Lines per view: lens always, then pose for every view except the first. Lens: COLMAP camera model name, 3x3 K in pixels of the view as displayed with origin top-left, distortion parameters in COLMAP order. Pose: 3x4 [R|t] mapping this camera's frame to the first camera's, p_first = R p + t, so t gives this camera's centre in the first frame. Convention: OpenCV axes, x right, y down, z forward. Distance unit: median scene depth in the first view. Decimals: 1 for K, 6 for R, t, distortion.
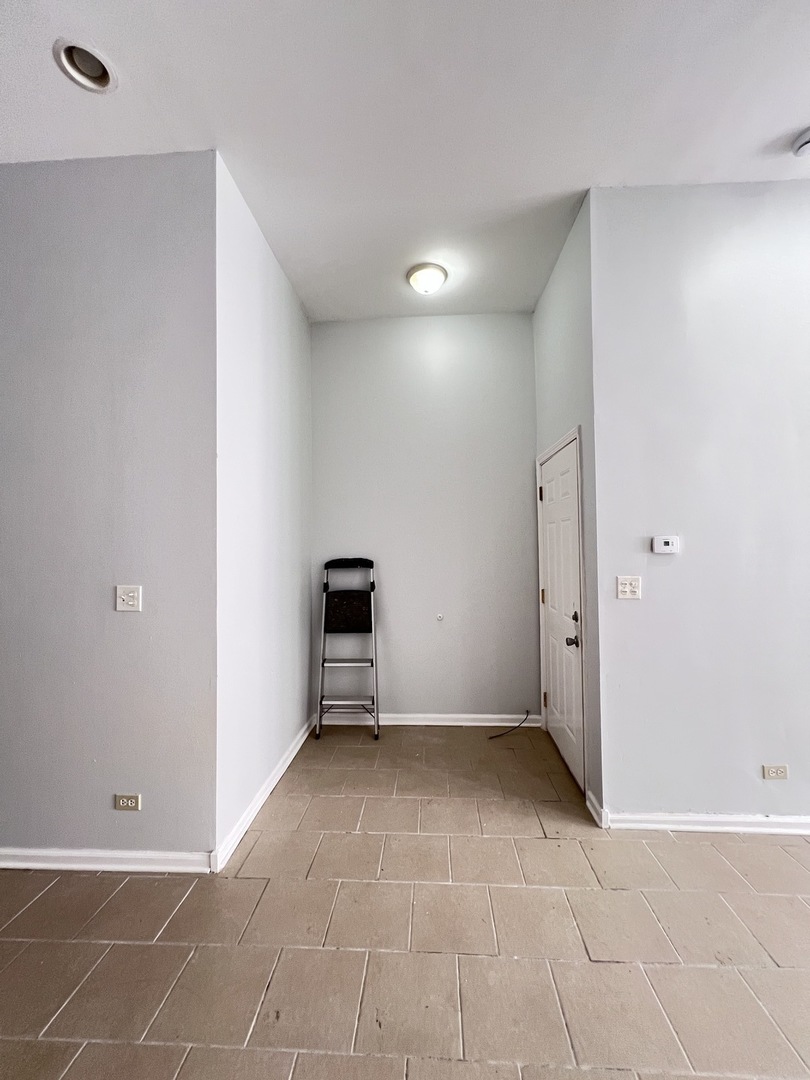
lens RADIAL K [[433.1, 0, 405.0], [0, 433.1, 536.5], [0, 0, 1]] dist [-0.002142, -0.000197]
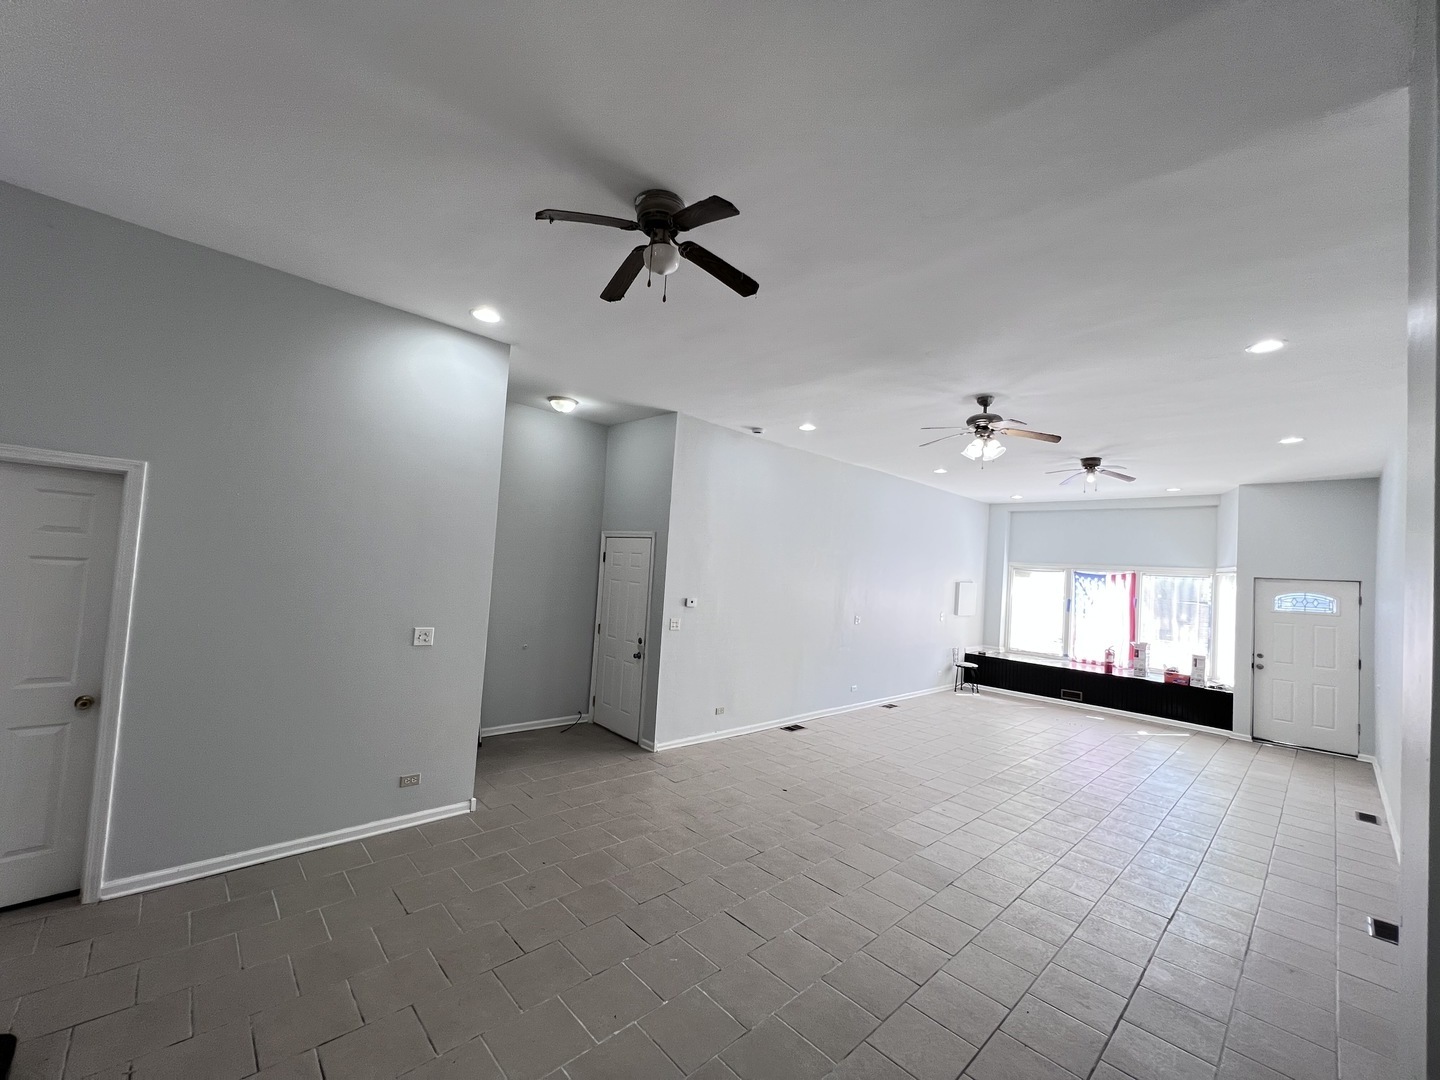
lens RADIAL K [[573.5, 0, 717.1], [0, 573.5, 545.9], [0, 0, 1]] dist [0.000129, -0.000030]
pose [[0.689792, 0.087047, 0.718755, -1.171583], [-0.087982, 0.995467, -0.036122, -0.146718], [-0.718641, -0.038321, 0.694324, -0.855268]]
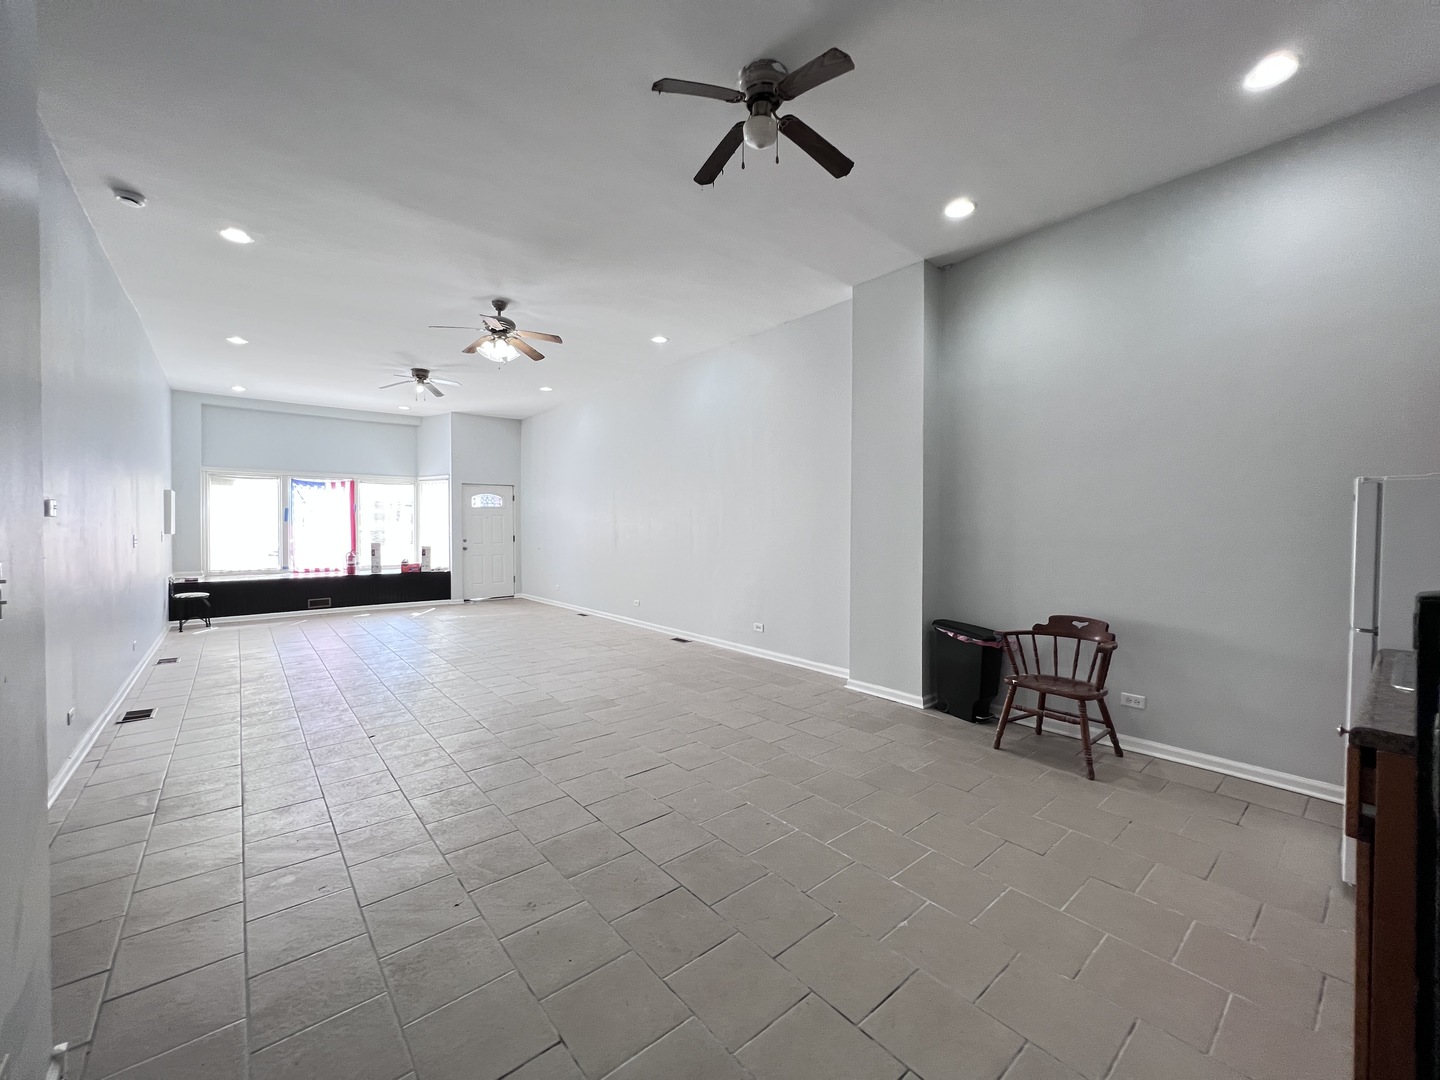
lens RADIAL K [[578.6, 0, 717.1], [0, 578.6, 533.9], [0, 0, 1]] dist [0.000614, 0.000067]
pose [[-0.677739, 0.006097, 0.735278, -1.280262], [-0.007448, 0.999857, -0.015156, 0.083645], [-0.735265, -0.015748, -0.677597, 0.750804]]
